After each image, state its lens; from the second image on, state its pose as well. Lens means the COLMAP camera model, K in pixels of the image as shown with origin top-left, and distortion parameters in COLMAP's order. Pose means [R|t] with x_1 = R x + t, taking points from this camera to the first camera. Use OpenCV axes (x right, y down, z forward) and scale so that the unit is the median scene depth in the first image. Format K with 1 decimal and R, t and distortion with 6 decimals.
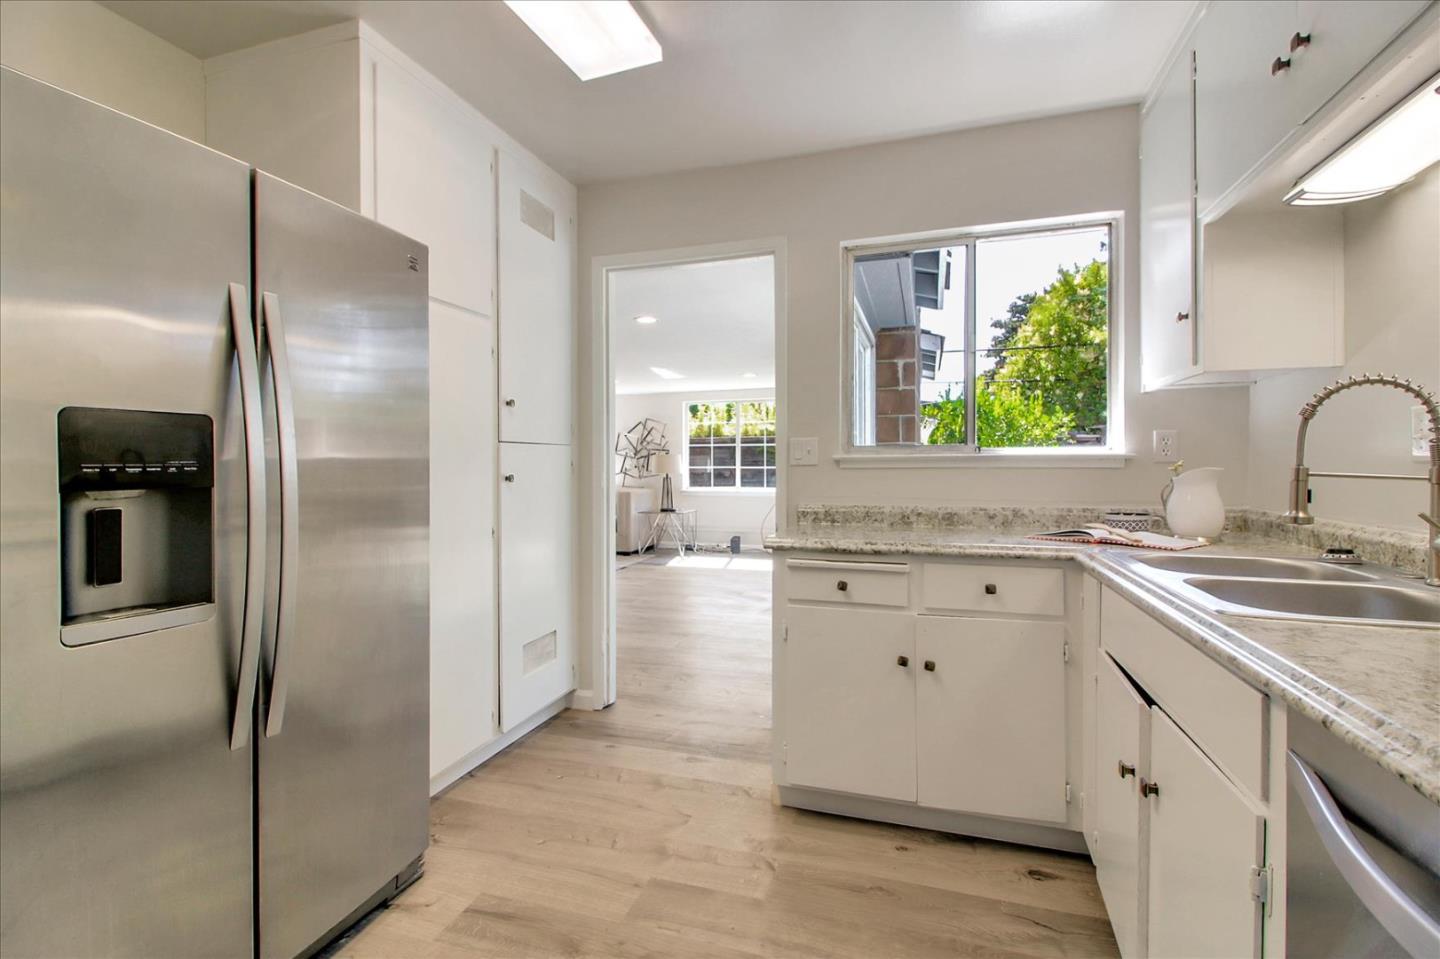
lens RADIAL K [[658.8, 0, 705.5], [0, 658.8, 464.8], [0, 0, 1]] dist [0.004953, -0.010356]
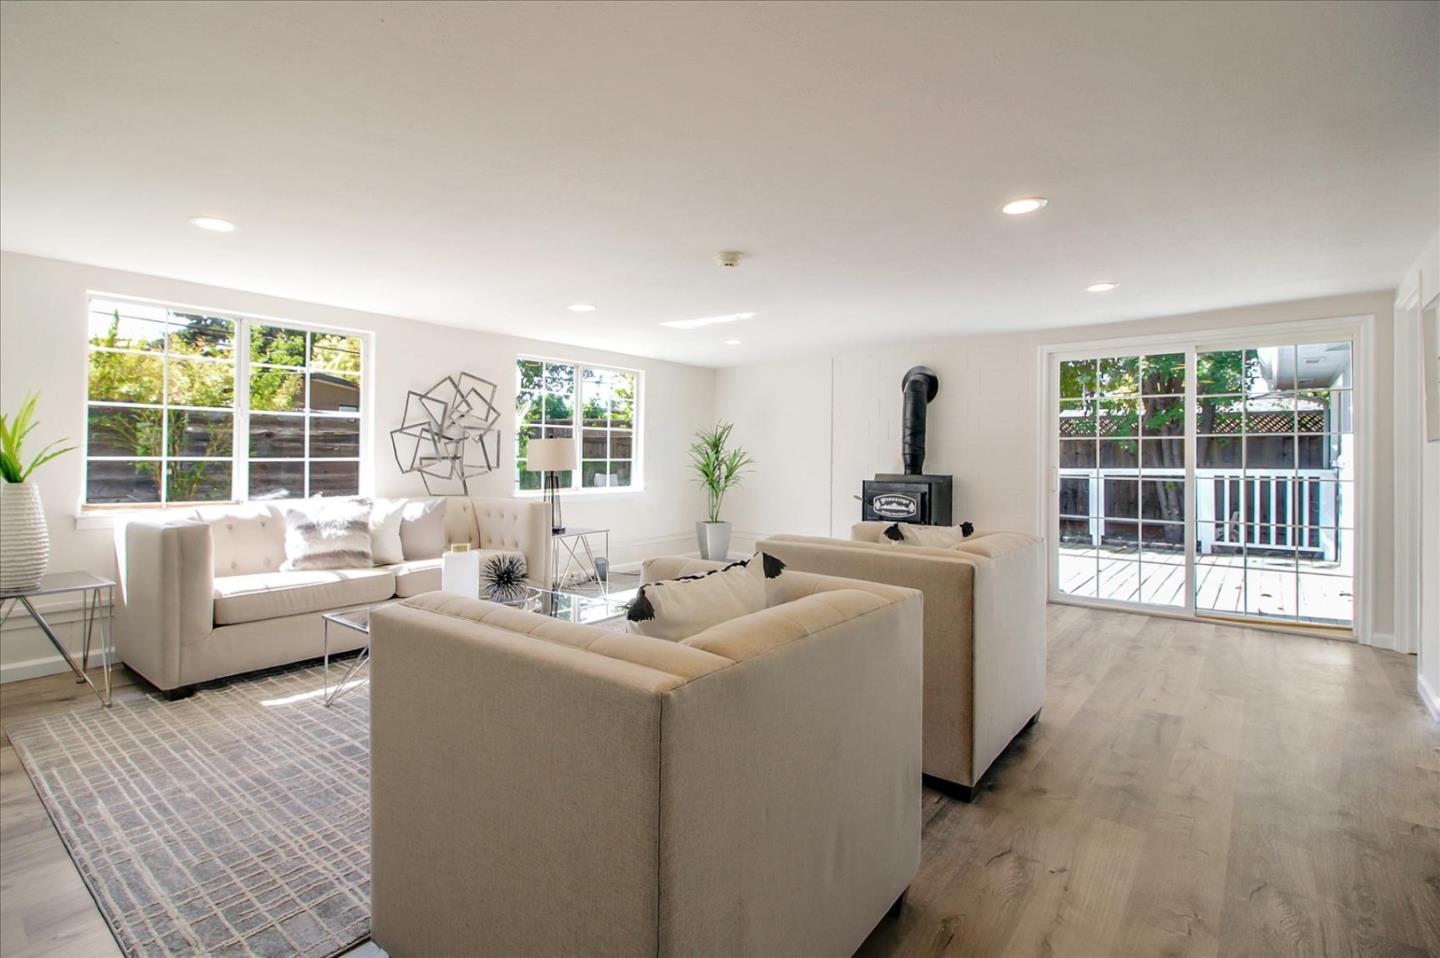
lens RADIAL K [[691.5, 0, 711.4], [0, 691.5, 459.0], [0, 0, 1]] dist [0.003642, -0.000301]
pose [[0.352930, 0.001386, 0.935649, -2.117489], [-0.008878, 0.999959, 0.001867, 0.000930], [-0.935608, -0.008966, 0.352927, 2.226918]]
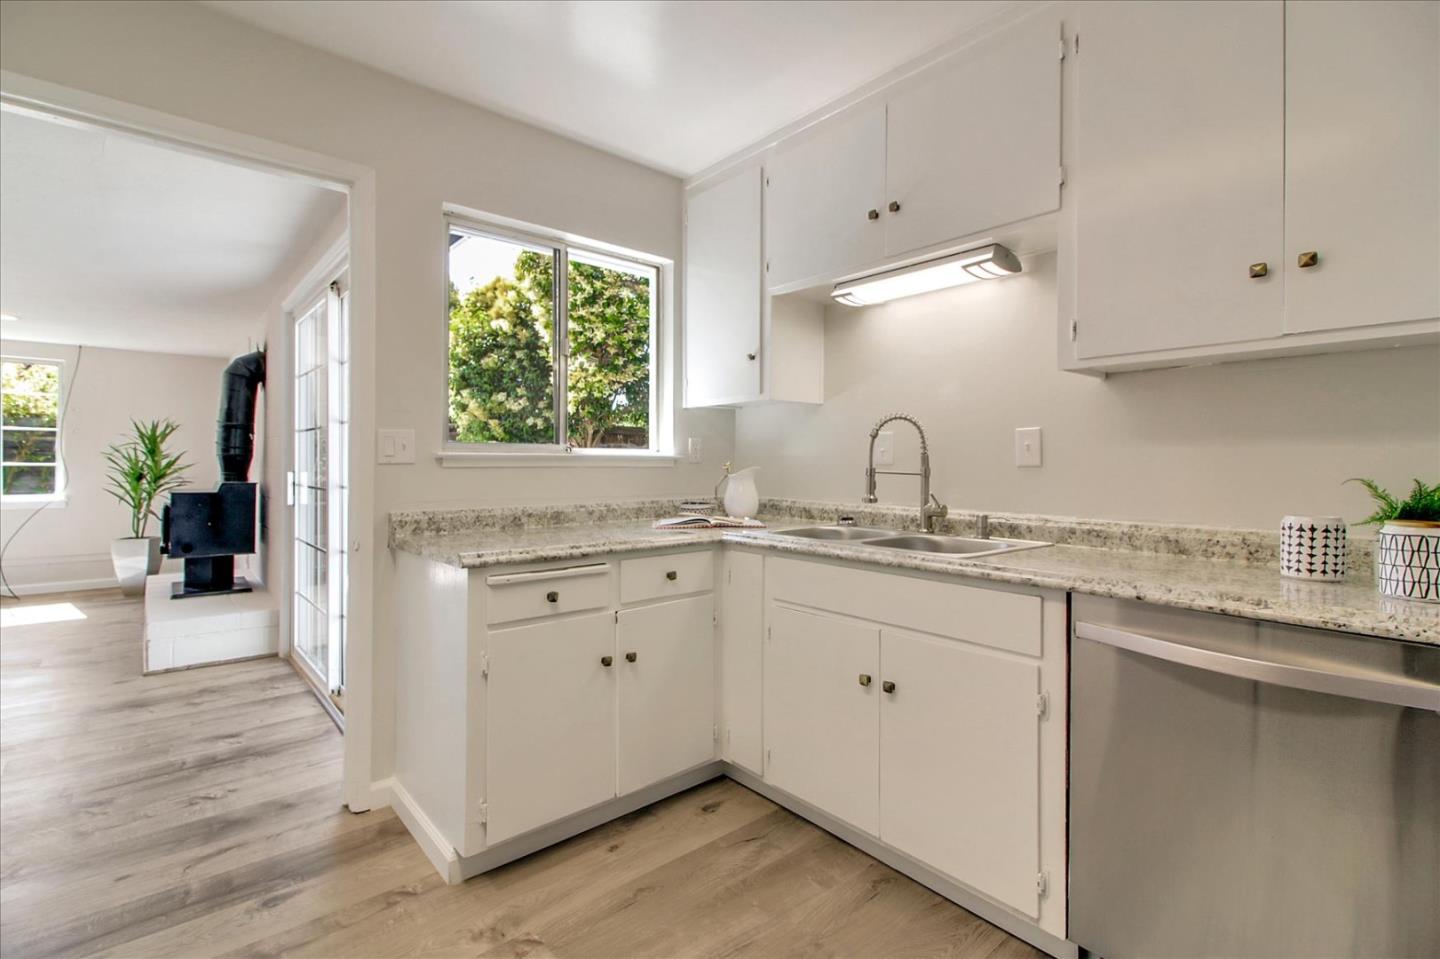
lens RADIAL K [[658.8, 0, 705.5], [0, 658.8, 464.8], [0, 0, 1]] dist [0.004953, -0.010356]
pose [[0.507402, 0.003290, 0.861703, -0.393393], [-0.006811, 0.999977, 0.000192, -0.000533], [-0.861683, -0.005966, 0.507412, 0.298218]]
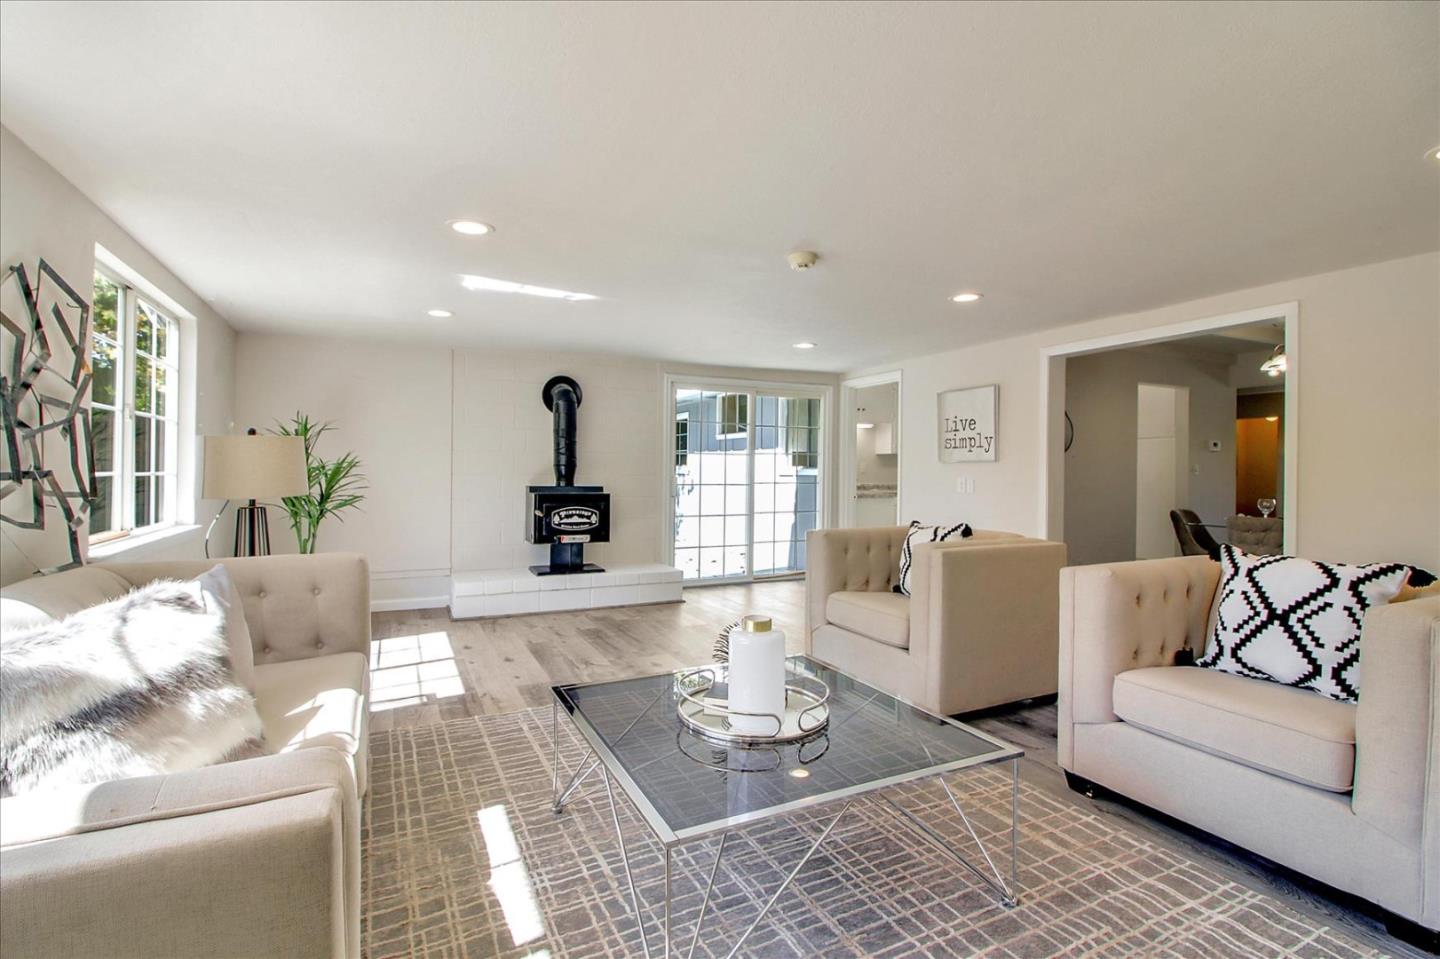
lens RADIAL K [[663.9, 0, 712.5], [0, 663.9, 471.0], [0, 0, 1]] dist [-0.001852, -0.000789]
pose [[-0.704211, -0.003709, 0.709981, -1.552909], [-0.006808, 0.999976, -0.001528, 0.001887], [-0.709958, -0.005910, -0.704219, 3.733332]]
